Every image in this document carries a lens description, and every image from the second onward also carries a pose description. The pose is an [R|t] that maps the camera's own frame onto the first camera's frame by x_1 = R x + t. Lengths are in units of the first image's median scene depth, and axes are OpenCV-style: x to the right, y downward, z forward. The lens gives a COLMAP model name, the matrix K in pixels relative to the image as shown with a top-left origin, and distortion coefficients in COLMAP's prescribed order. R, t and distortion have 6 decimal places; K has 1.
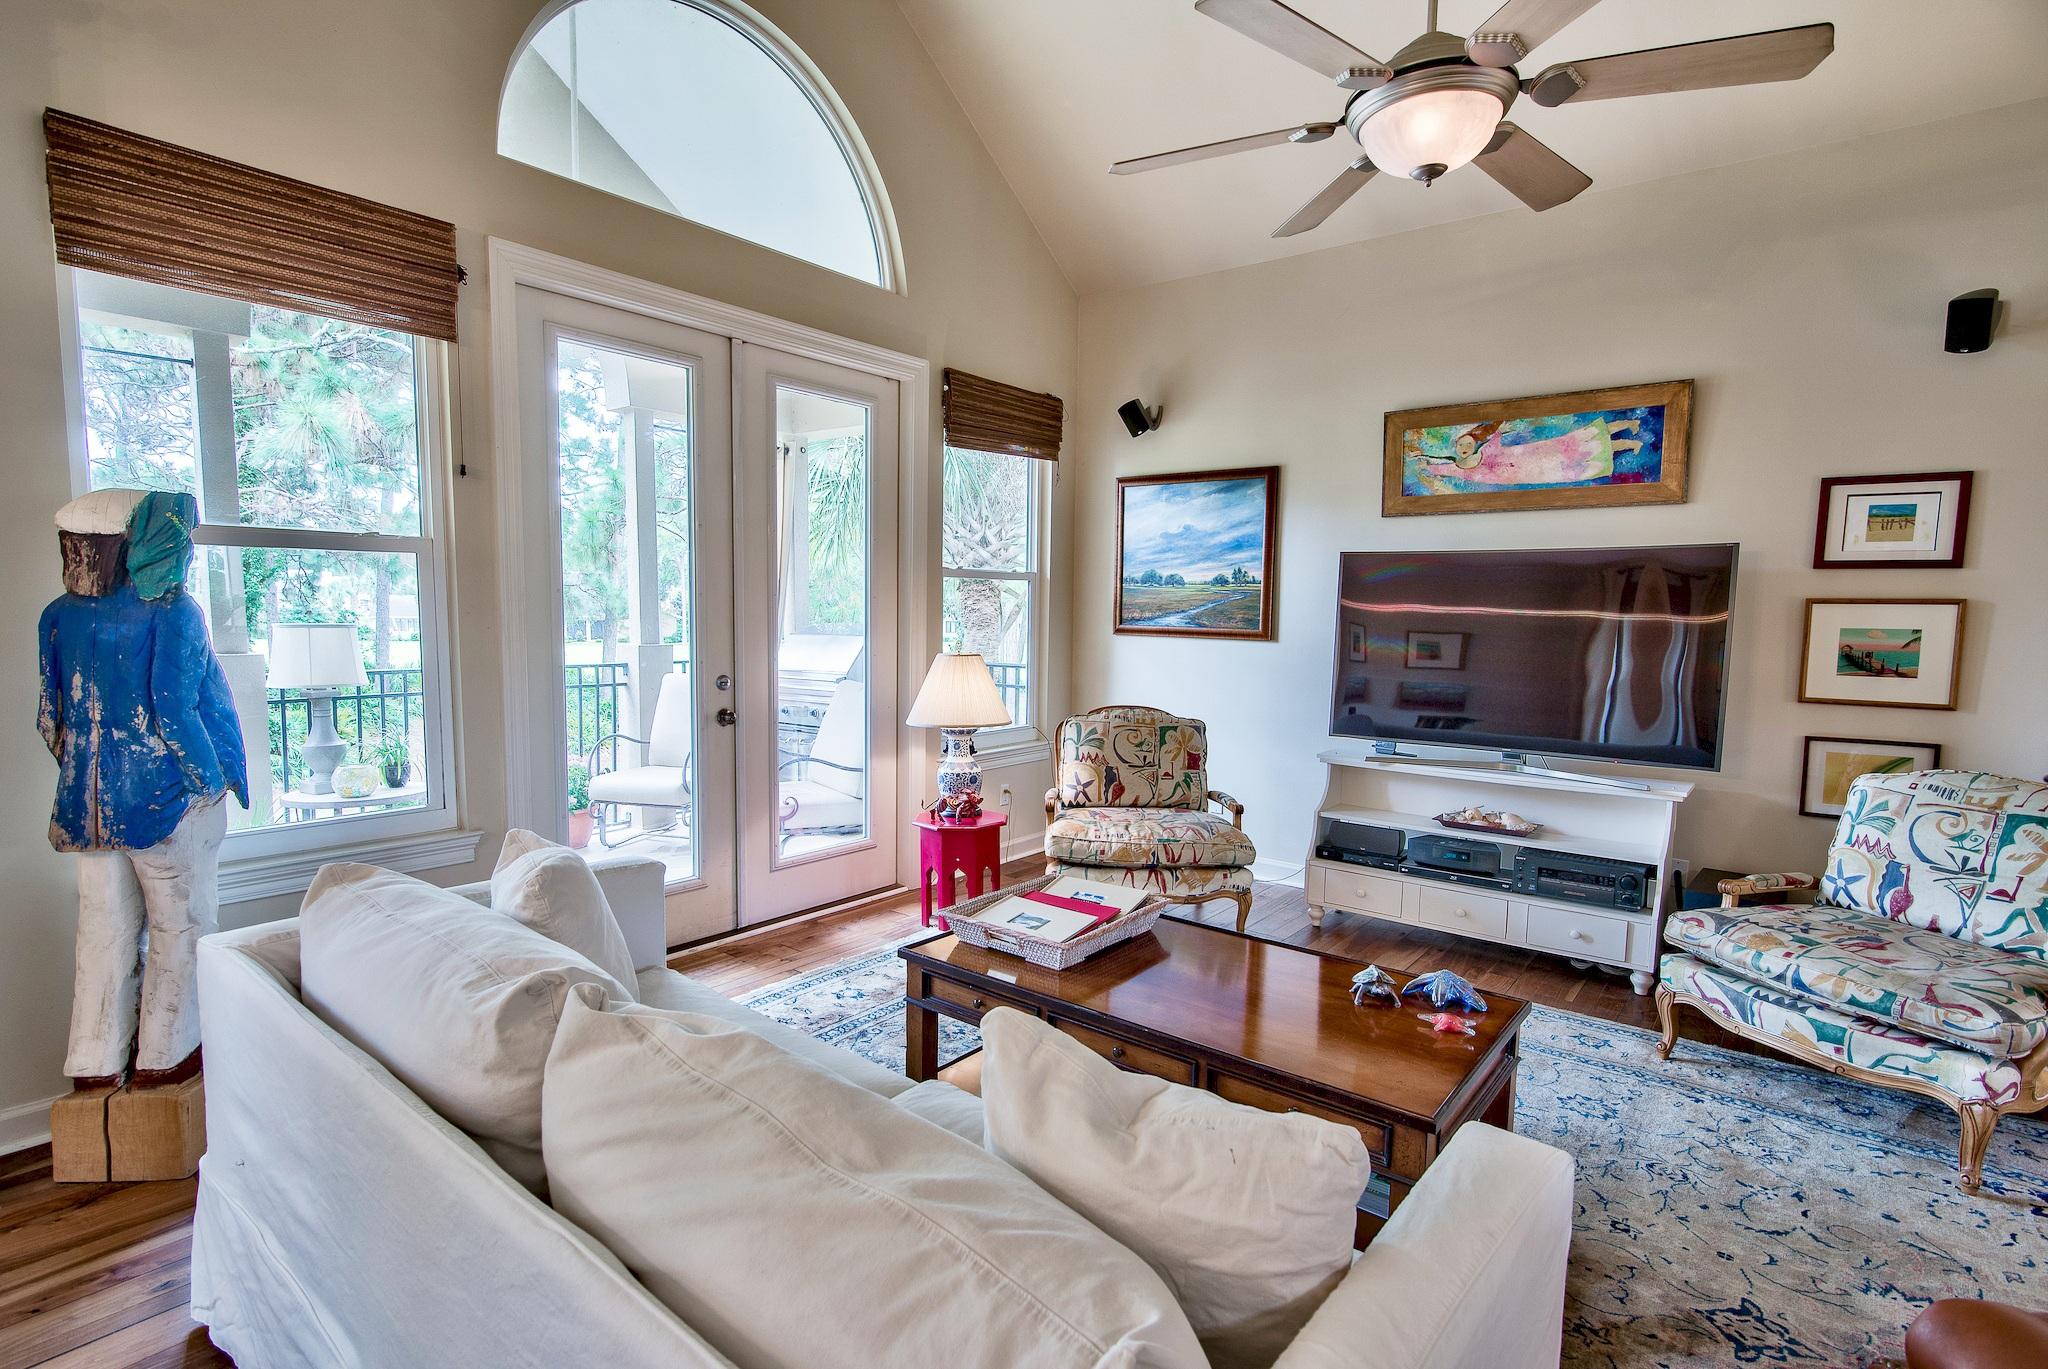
lens RADIAL K [[1002.1, 0, 1028.4], [0, 1002.1, 703.0], [0, 0, 1]] dist [-0.003080, -0.001238]
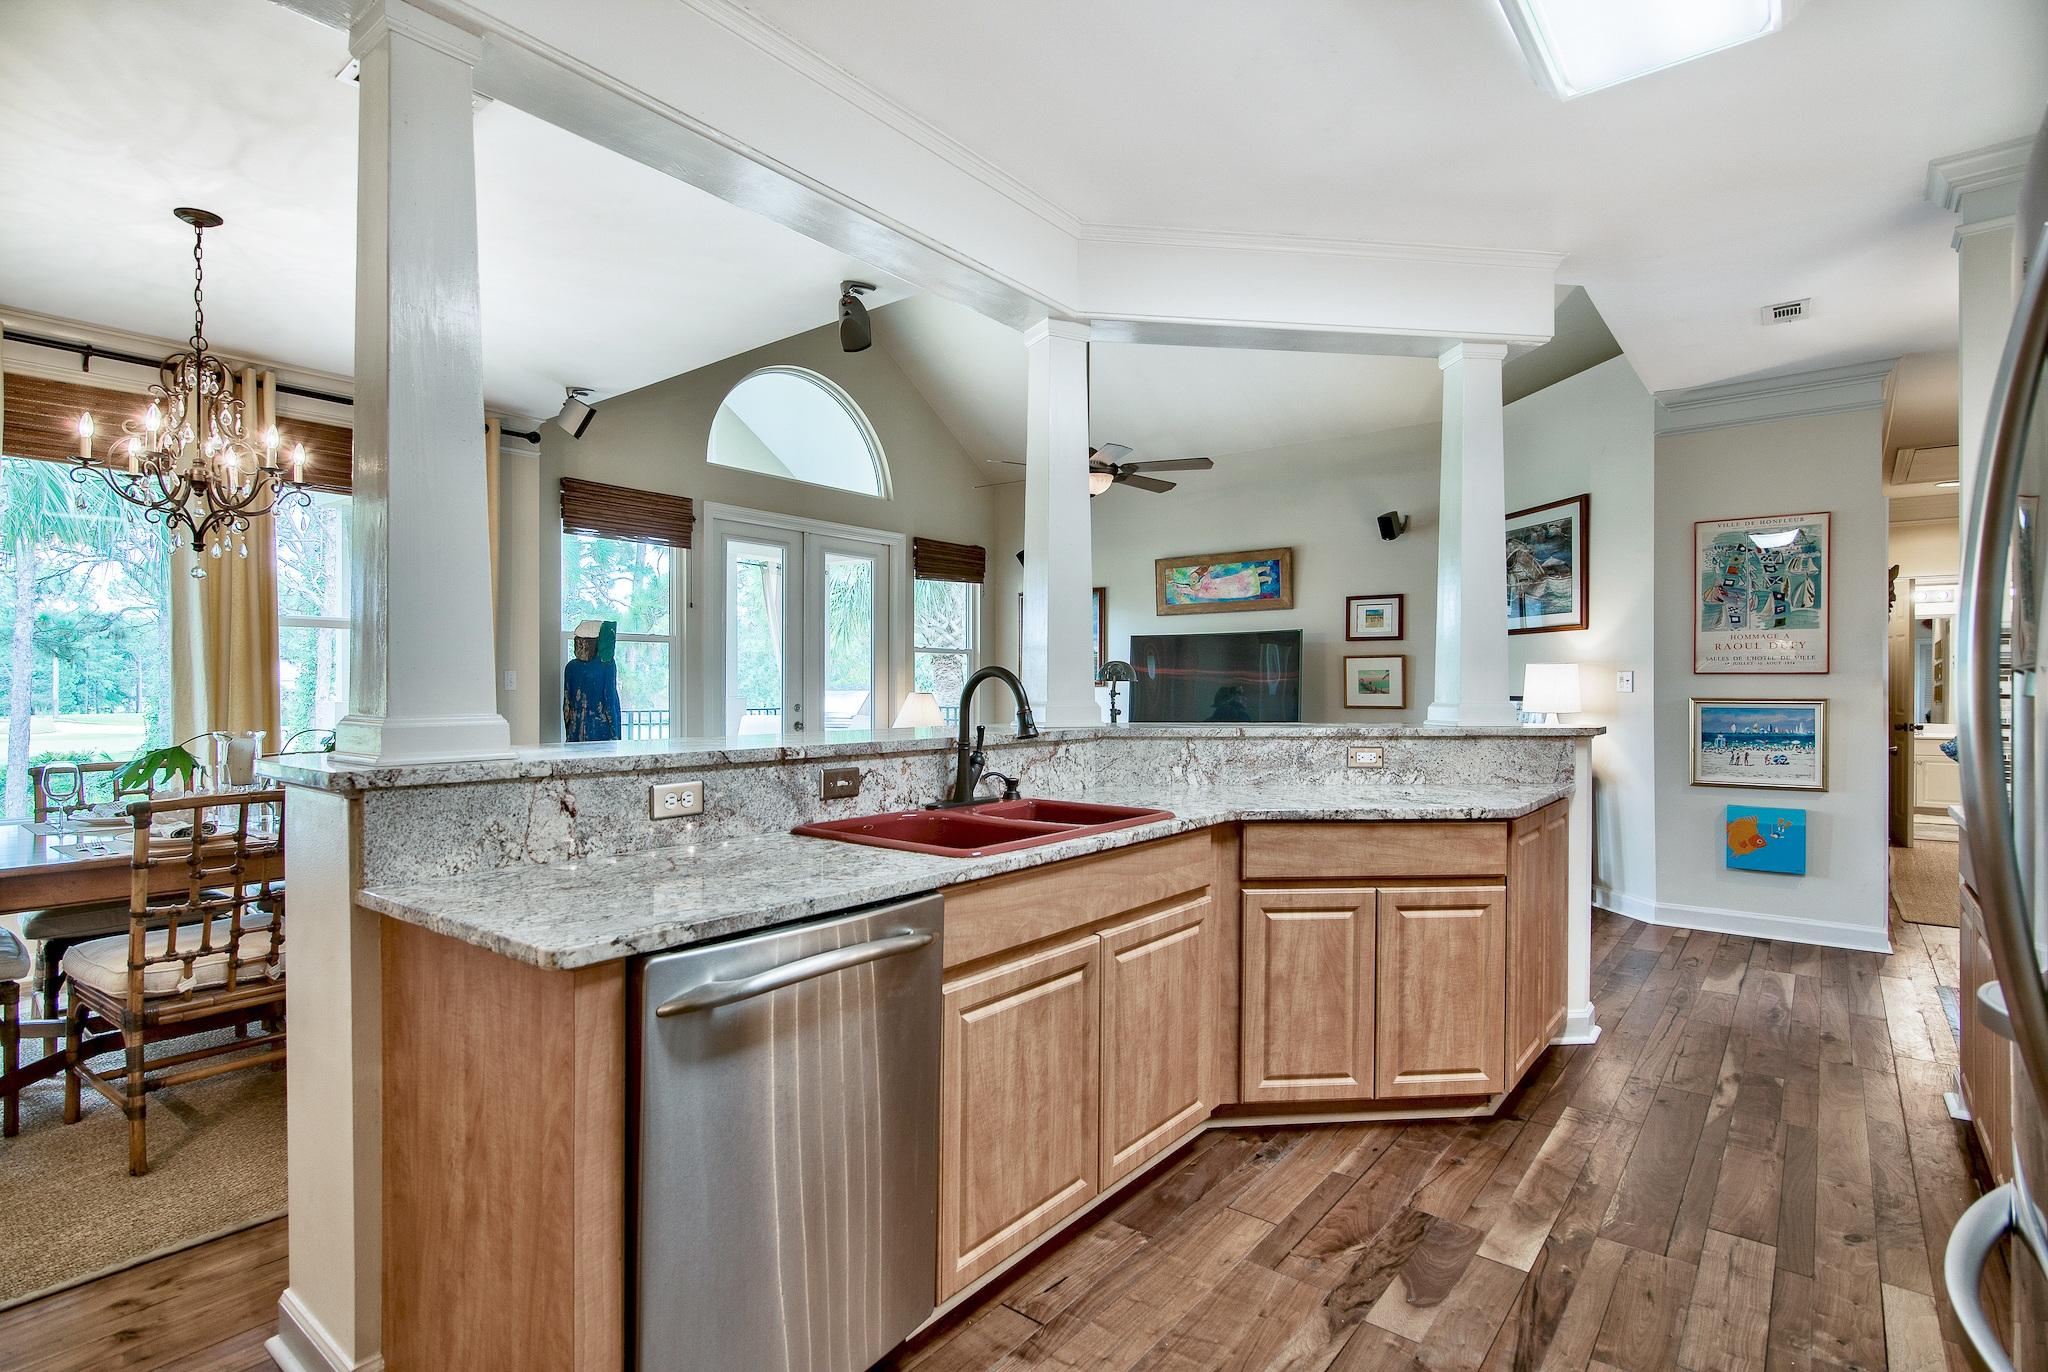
lens RADIAL K [[1011.5, 0, 1011.0], [0, 1011.5, 686.2], [0, 0, 1]] dist [-0.003434, 0.000178]
pose [[0.999893, -0.013064, -0.006606, 0.110592], [0.012361, 0.995198, -0.097097, 0.125606], [0.007842, 0.097005, 0.995253, -0.884438]]
